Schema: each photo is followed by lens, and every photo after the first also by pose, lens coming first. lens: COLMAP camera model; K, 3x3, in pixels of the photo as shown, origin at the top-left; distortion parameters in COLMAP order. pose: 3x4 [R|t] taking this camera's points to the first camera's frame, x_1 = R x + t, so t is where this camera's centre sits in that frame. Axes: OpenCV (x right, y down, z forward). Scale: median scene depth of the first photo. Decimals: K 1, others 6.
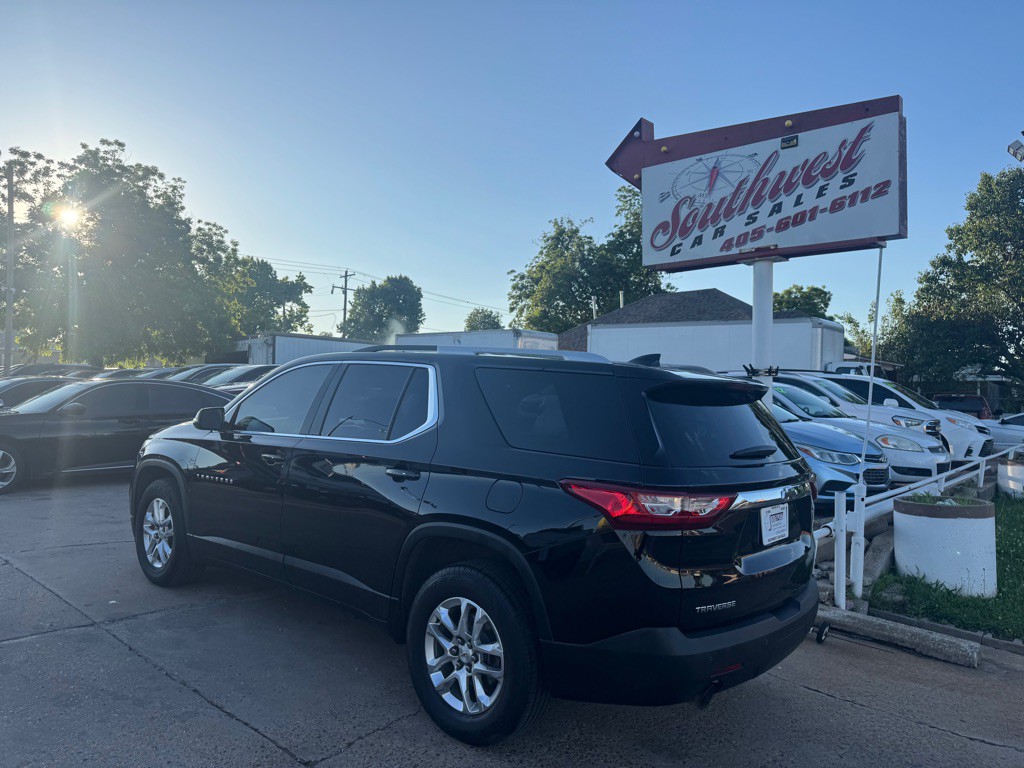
lens RADIAL K [[722.1, 0, 505.5], [0, 722.1, 388.6], [0, 0, 1]] dist [0.056044, -0.062053]
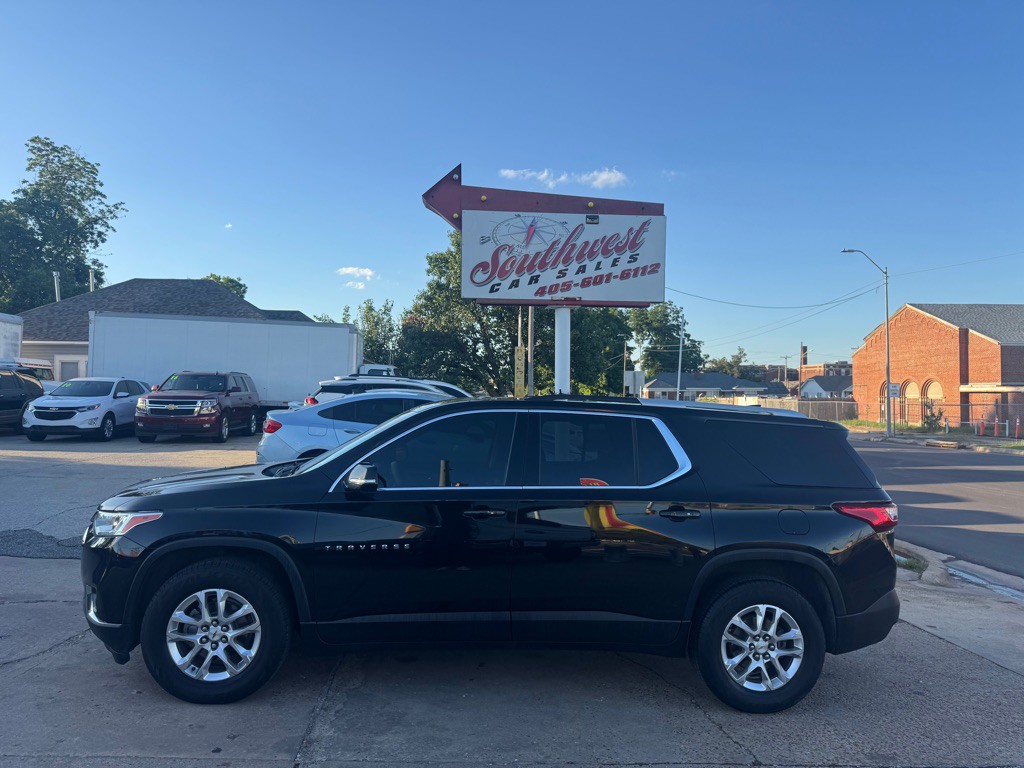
lens RADIAL K [[722.1, 0, 505.4], [0, 722.1, 386.6], [0, 0, 1]] dist [0.056044, -0.062053]
pose [[0.711275, 0.001444, 0.702913, -0.594929], [-0.010994, 0.999898, 0.009071, -0.049170], [-0.702828, -0.014180, 0.711218, 0.181075]]
